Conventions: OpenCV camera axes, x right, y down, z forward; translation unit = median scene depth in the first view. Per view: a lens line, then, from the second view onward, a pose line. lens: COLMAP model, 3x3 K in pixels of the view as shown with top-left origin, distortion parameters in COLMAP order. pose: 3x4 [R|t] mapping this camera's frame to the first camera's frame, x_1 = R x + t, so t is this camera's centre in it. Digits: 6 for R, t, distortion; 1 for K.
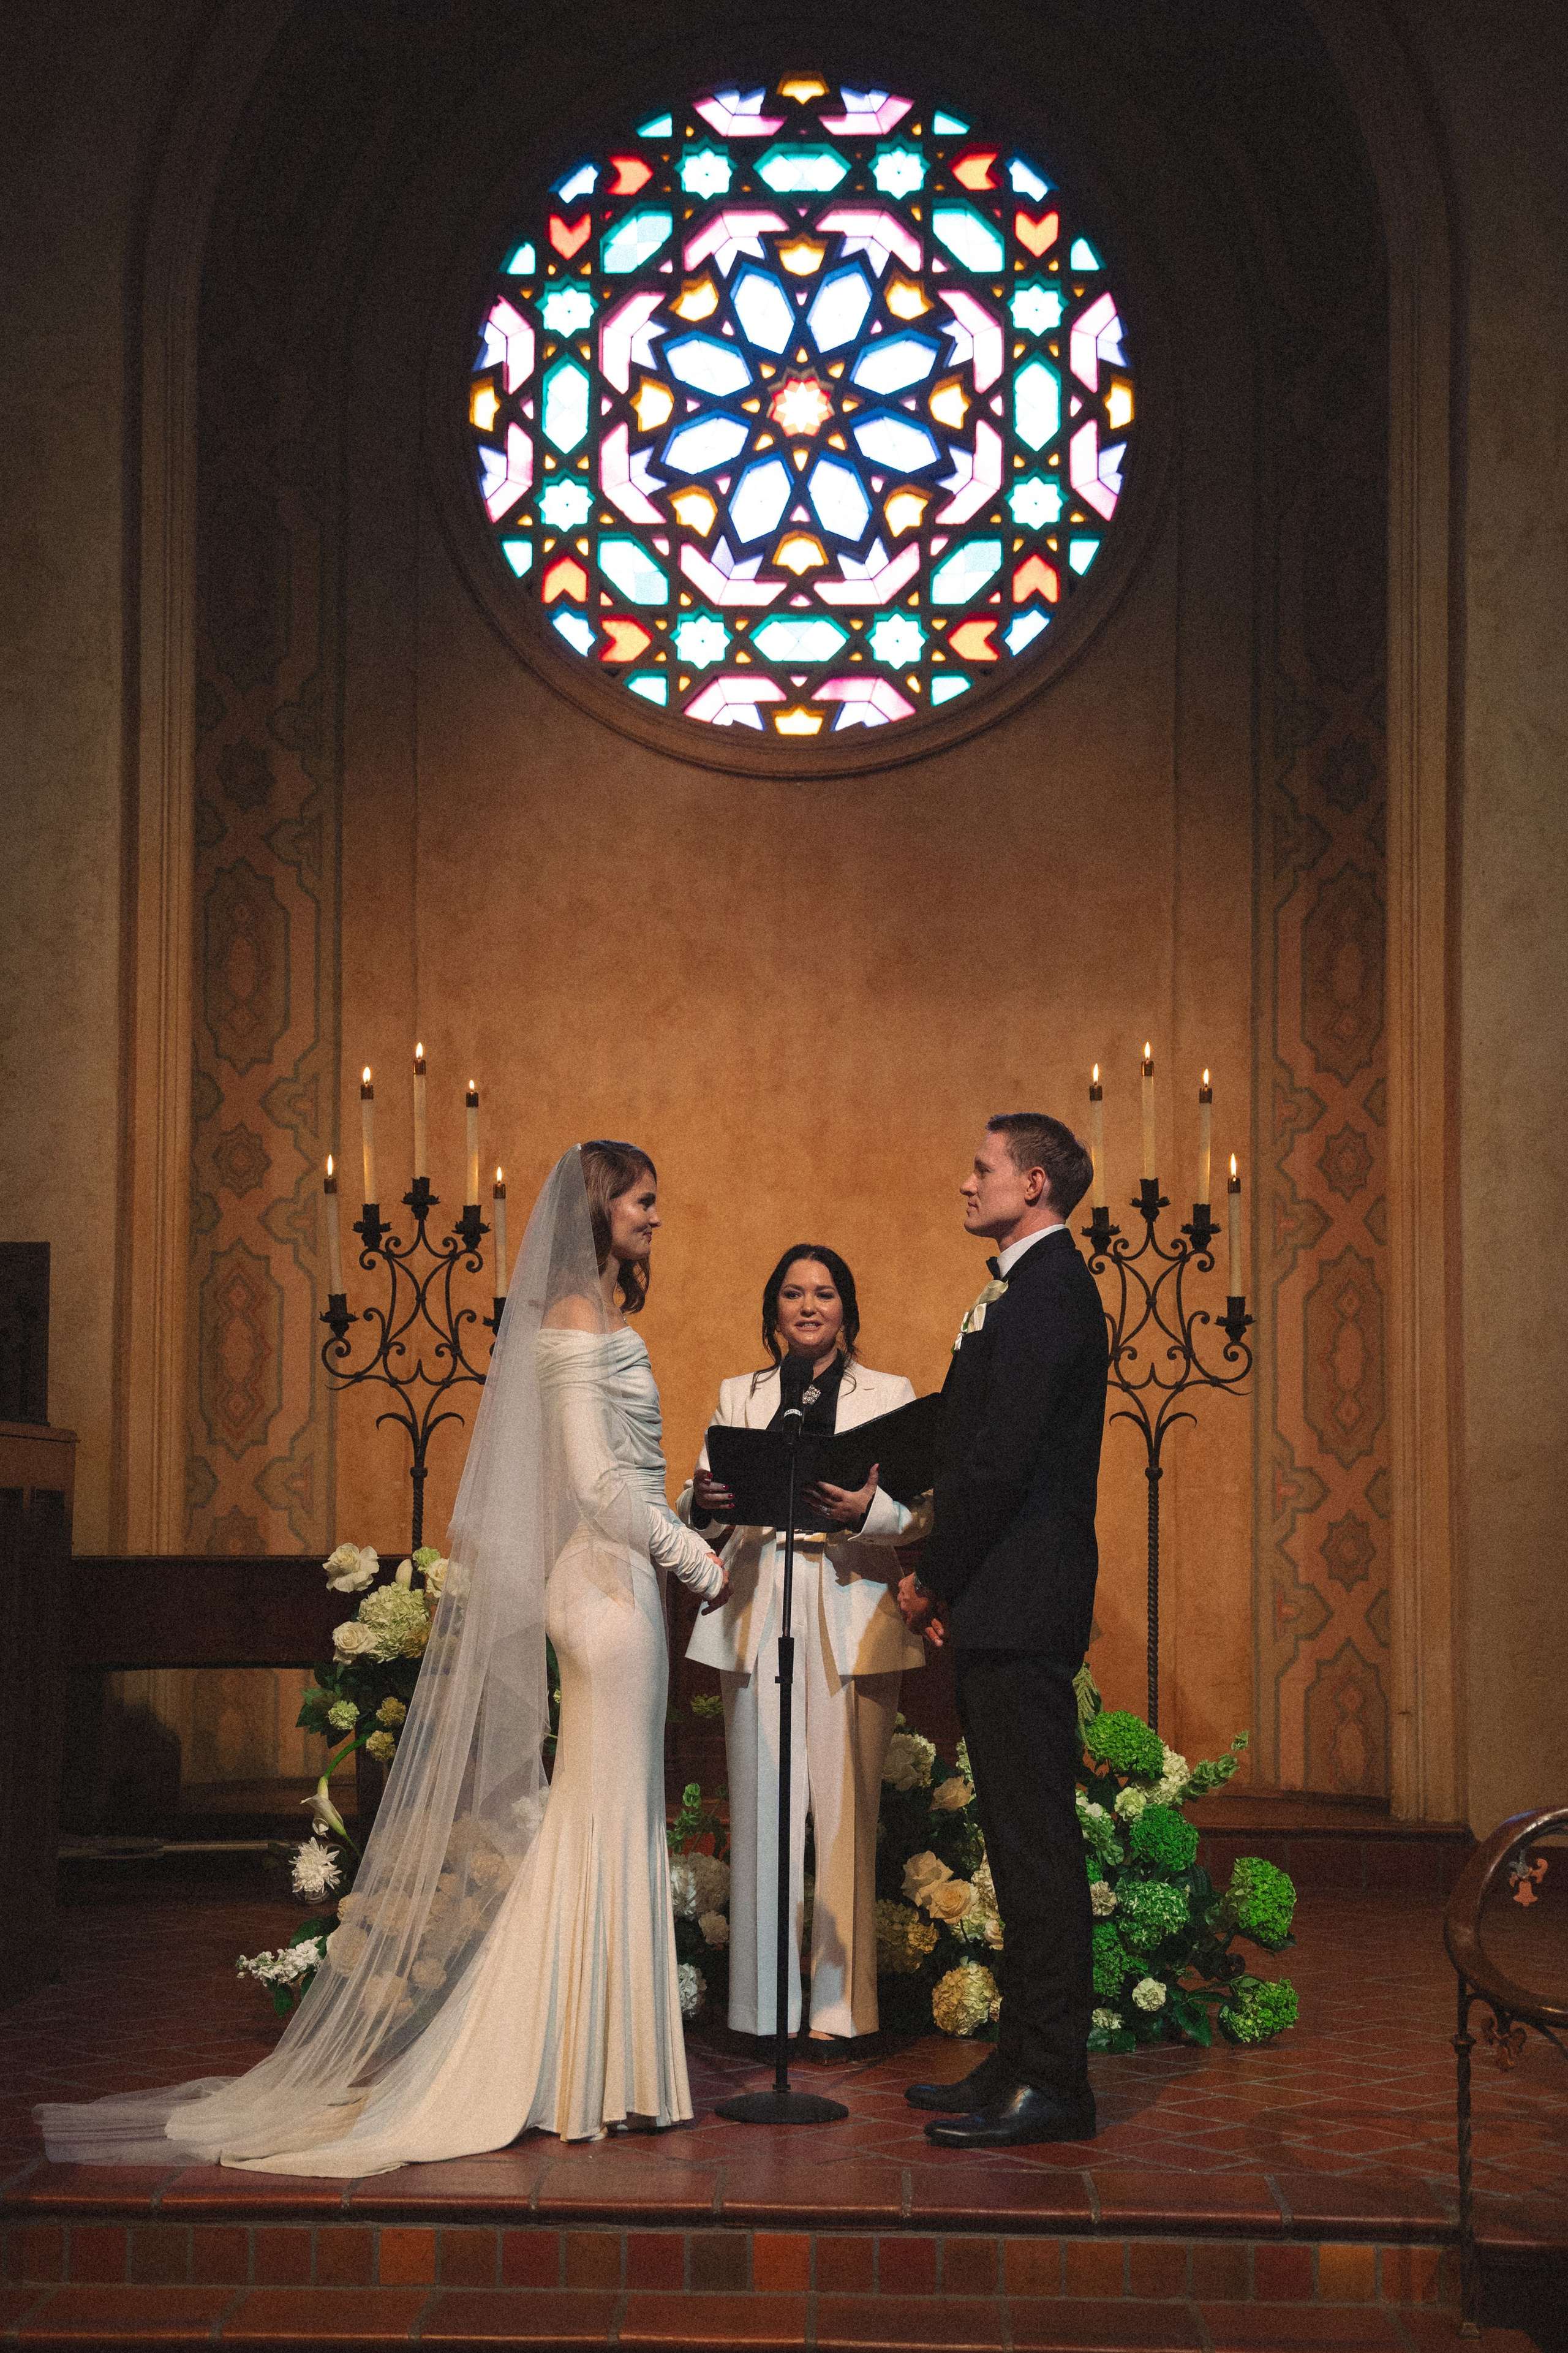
lens RADIAL K [[3918.7, 0, 736.8], [0, 3918.7, 1213.2], [0, 0, 1]] dist [0.017554, 0.000000]
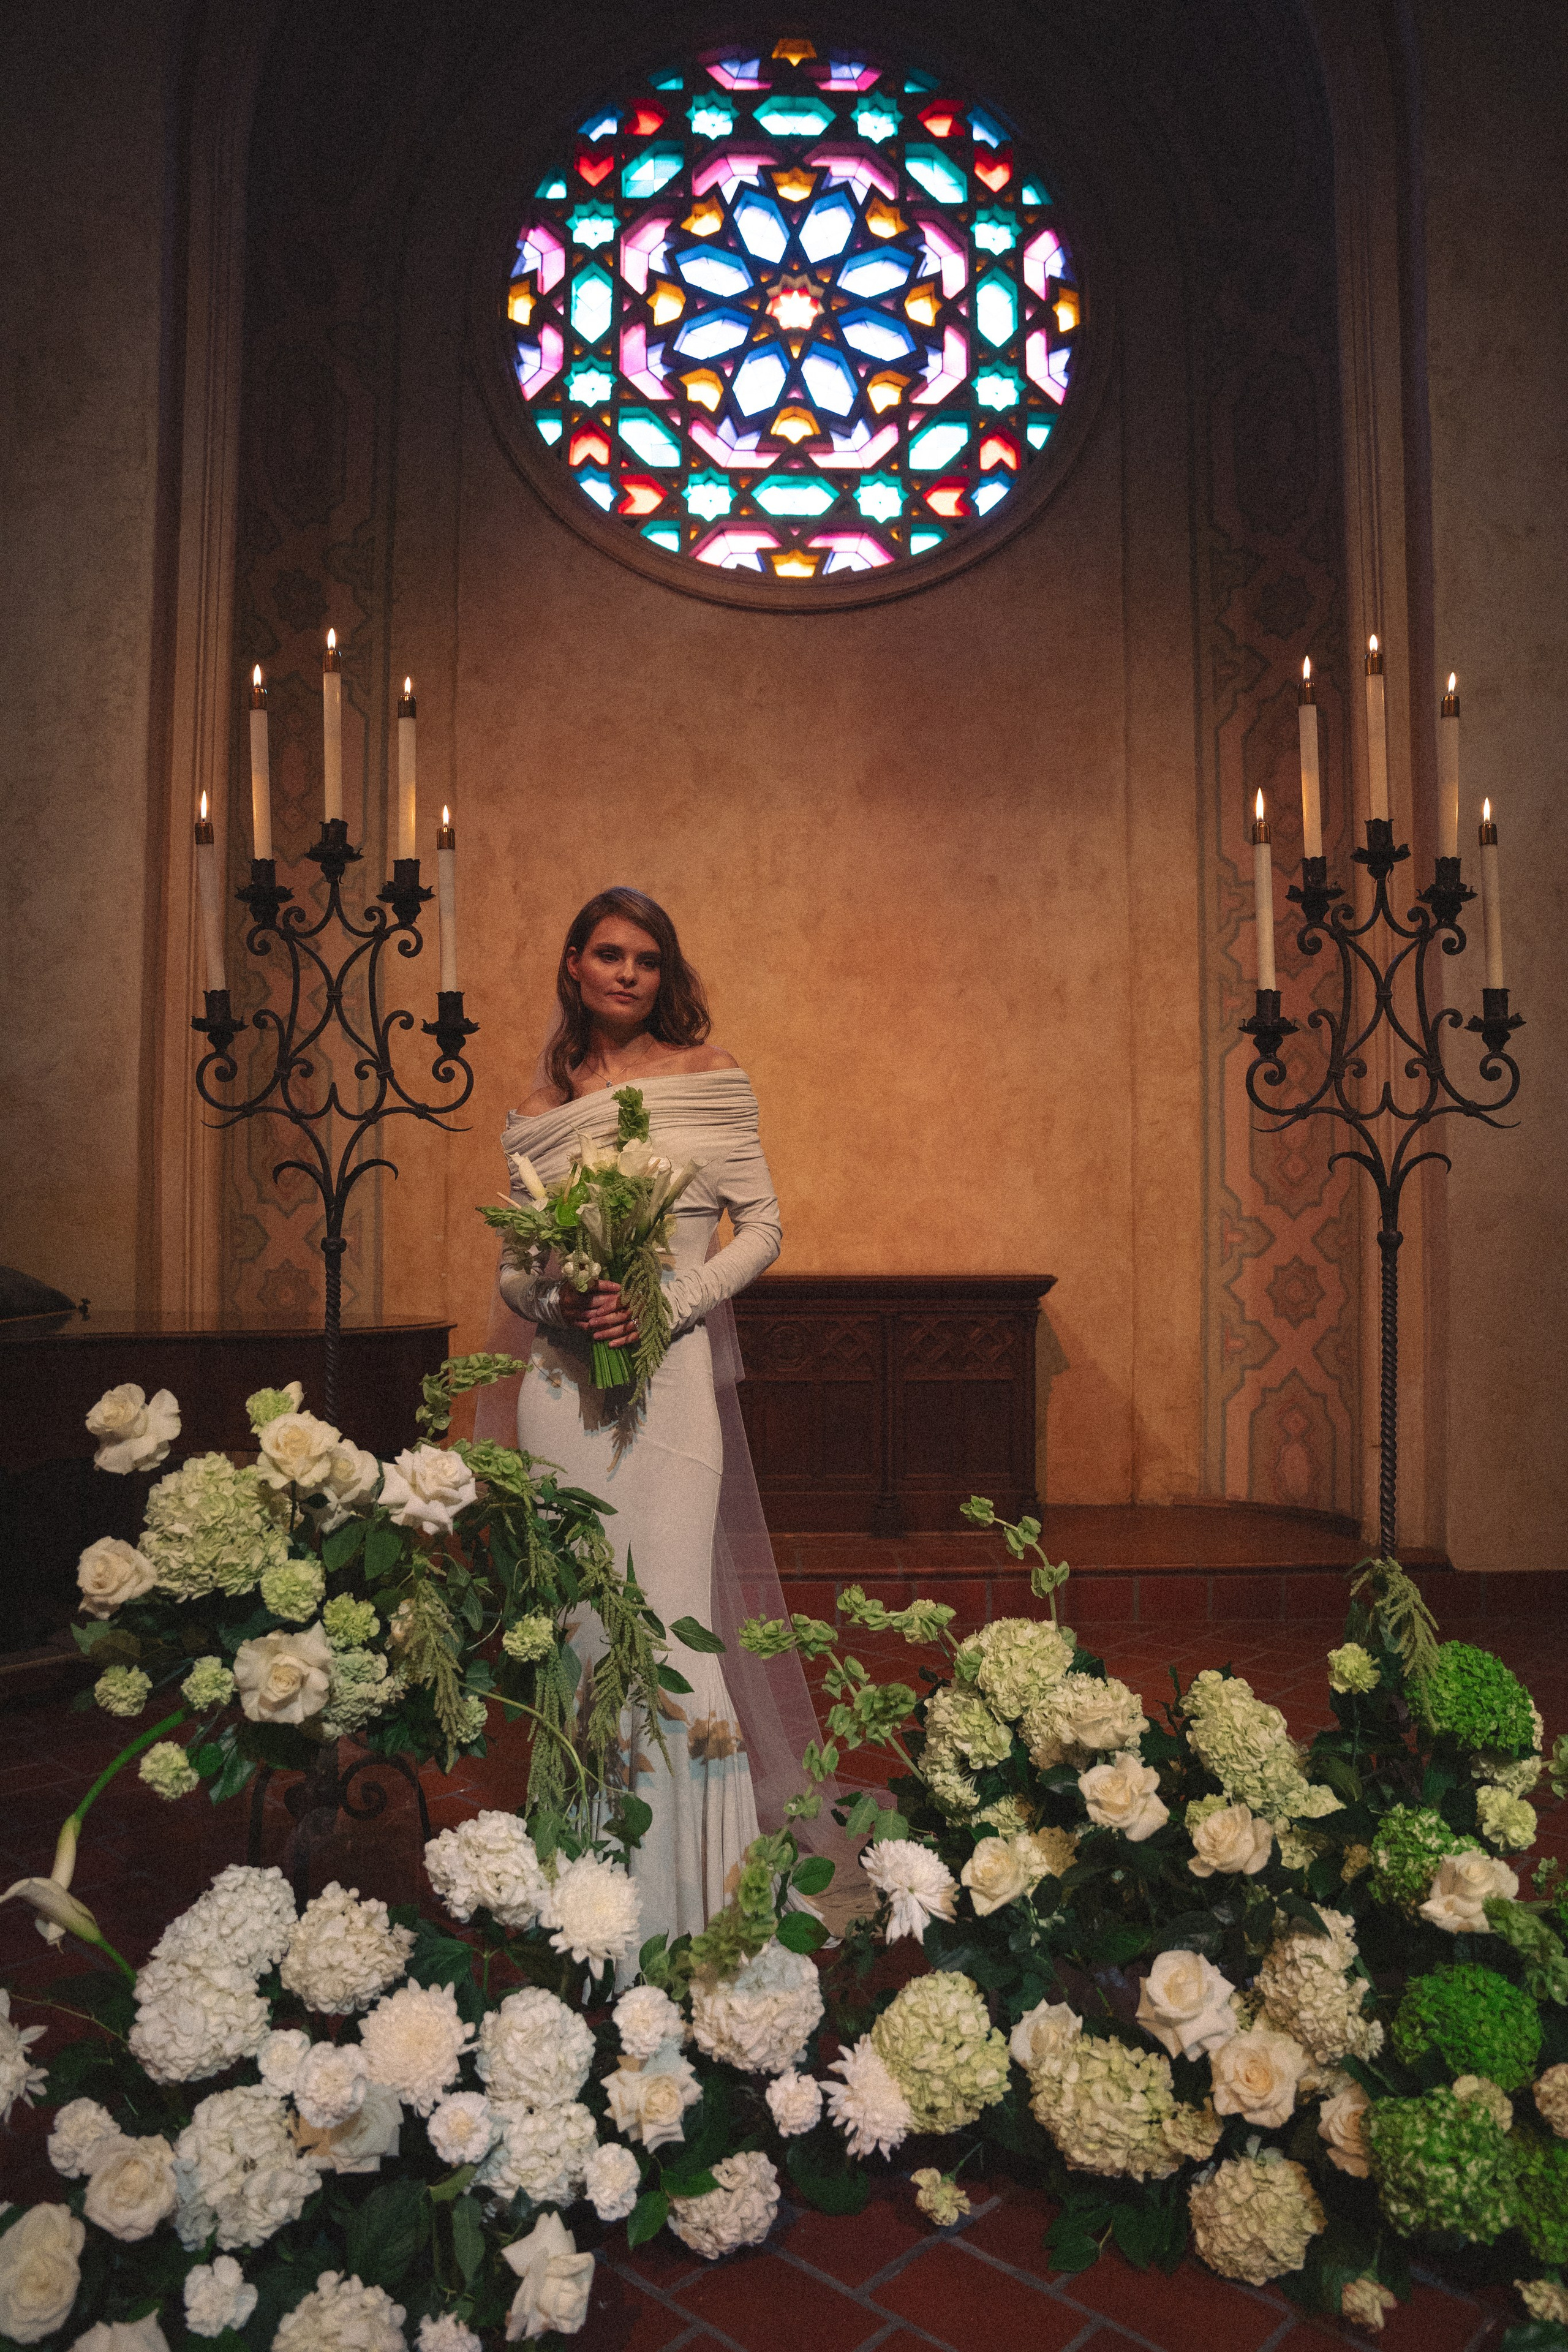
lens RADIAL K [[1549.2, 0, 784.5], [0, 1549.2, 1210.0], [0, 0, 1]] dist [-0.100012, 0.021662]
pose [[0.998592, -0.006614, 0.052641, -0.012248], [0.003083, 0.997757, 0.066876, 0.032994], [-0.052965, -0.066620, 0.996372, 0.570276]]
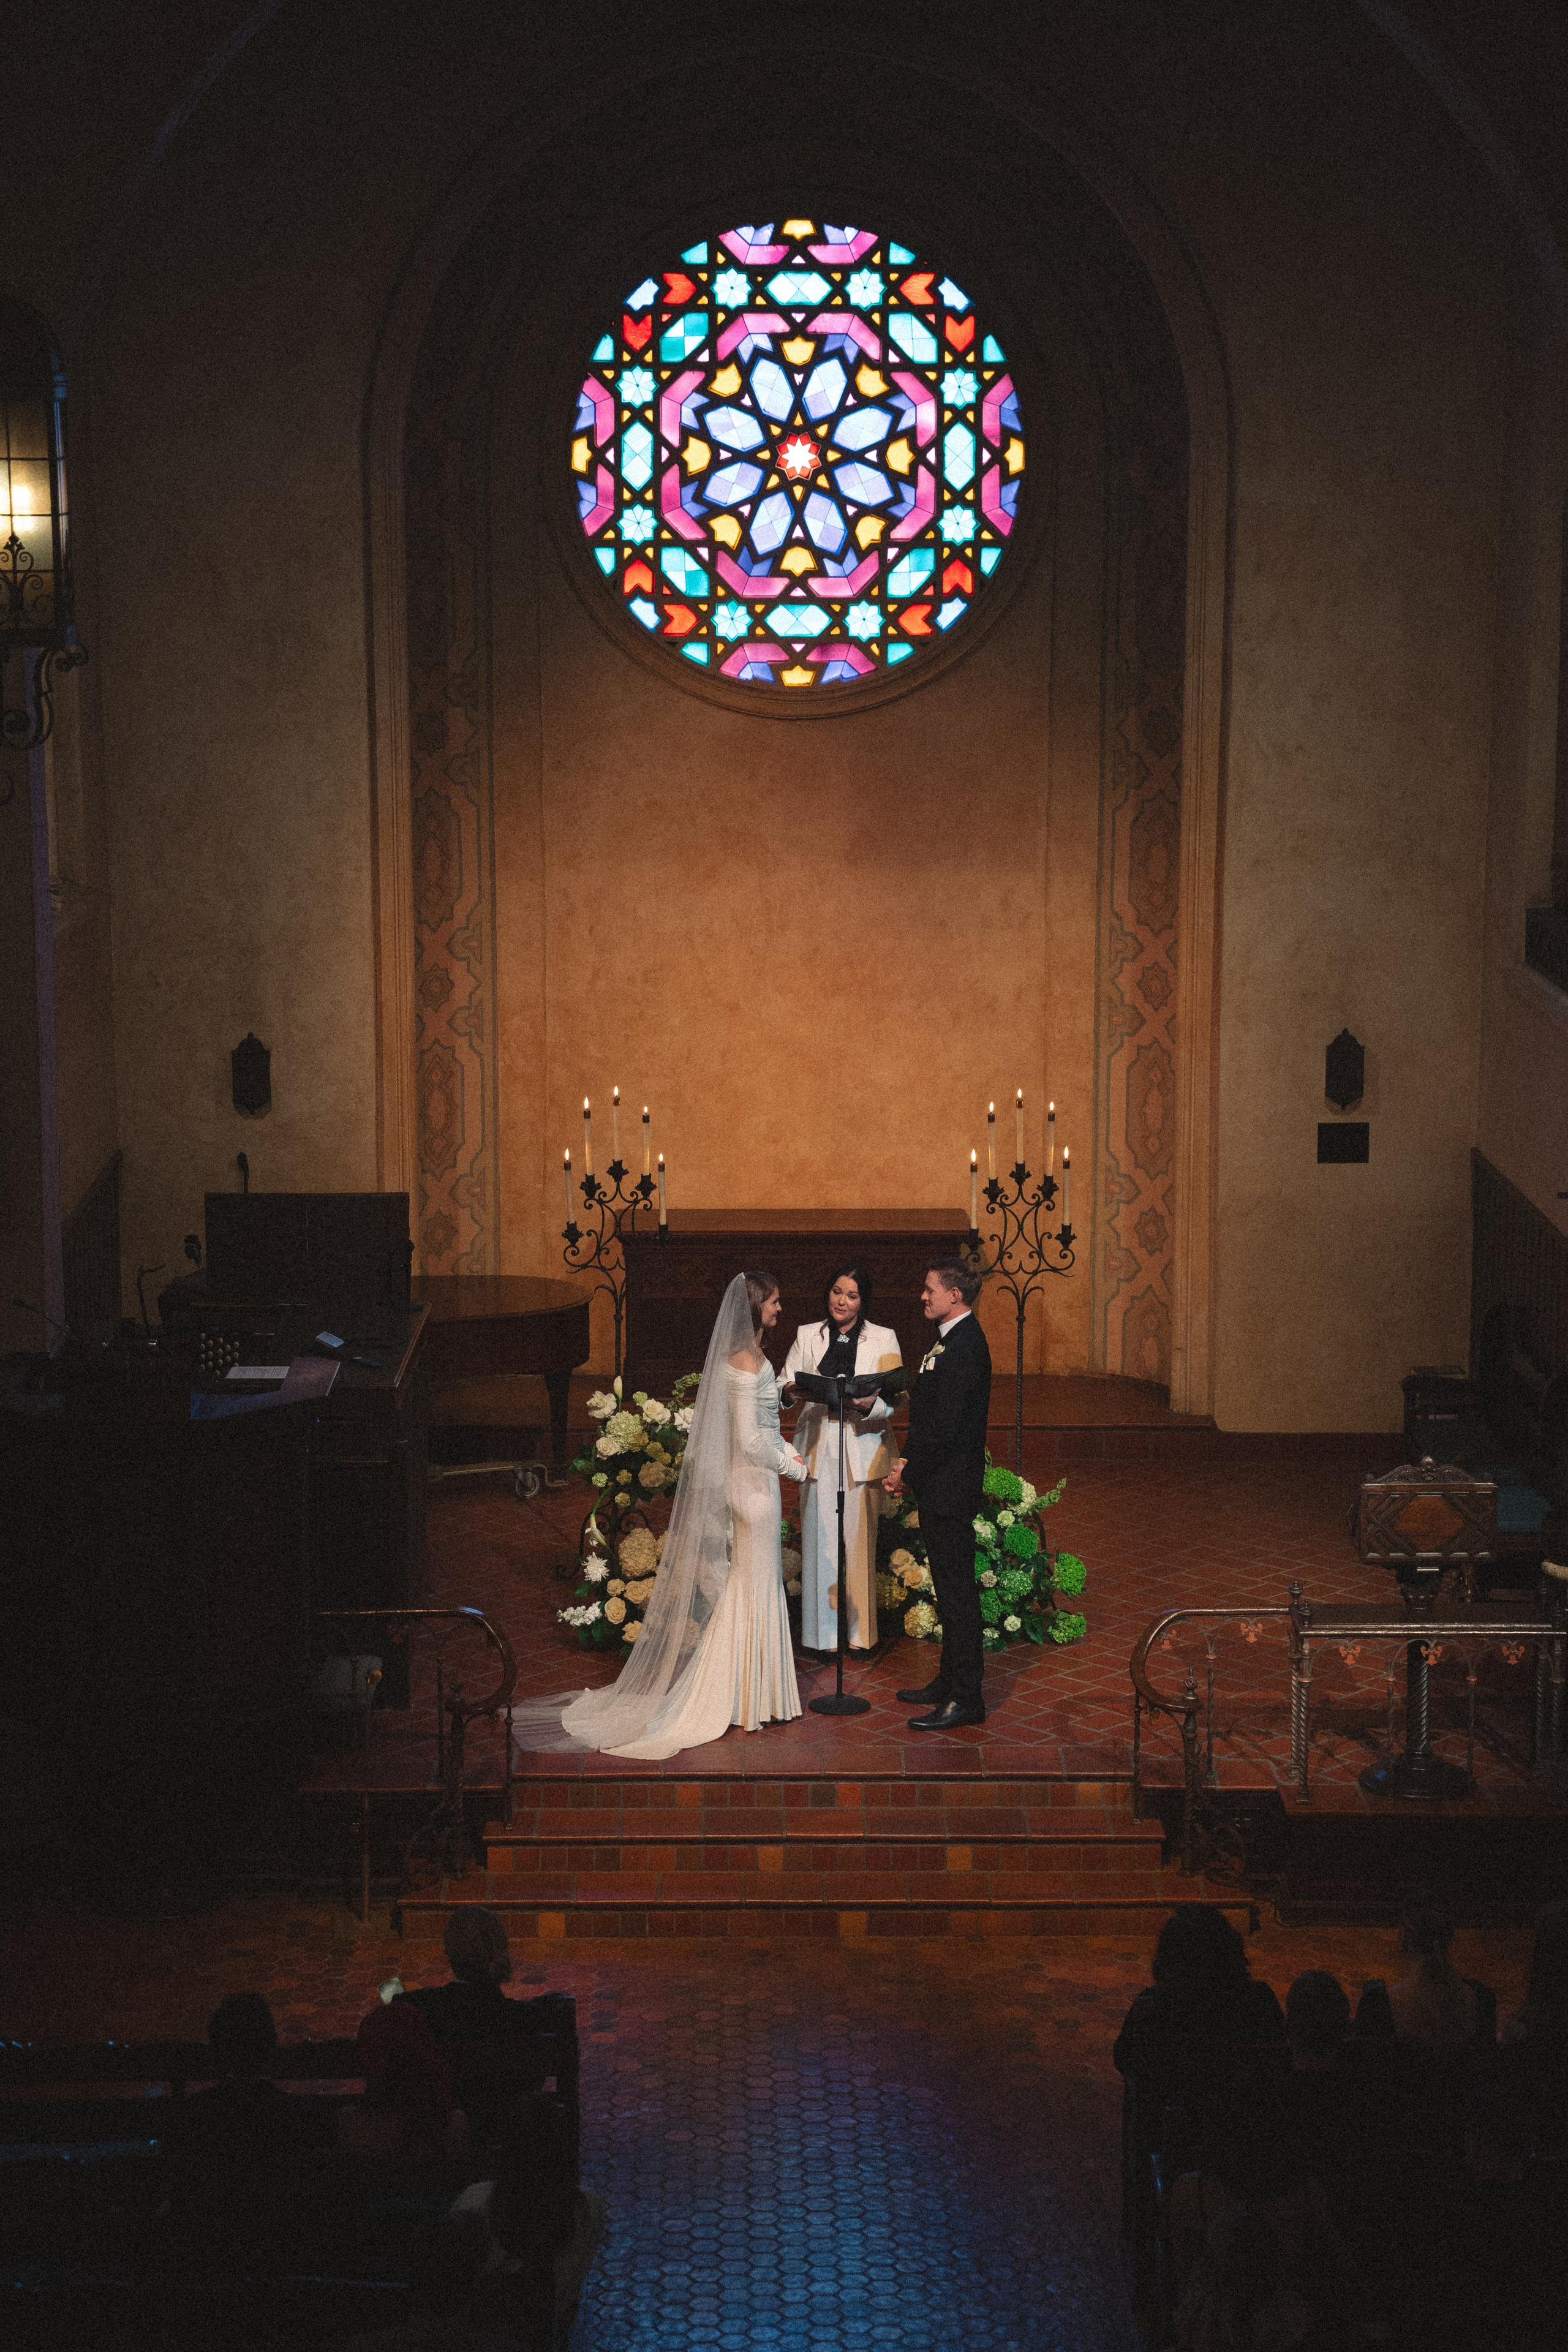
lens RADIAL K [[6529.1, 0, 786.4], [0, 6529.1, 1173.5], [0, 0, 1]] dist [0.031556, 0.000000]
pose [[0.998395, -0.015615, 0.054447, -0.131629], [-0.000450, 0.959035, 0.283289, -0.674177], [-0.056640, -0.282859, 0.957488, -1.484744]]
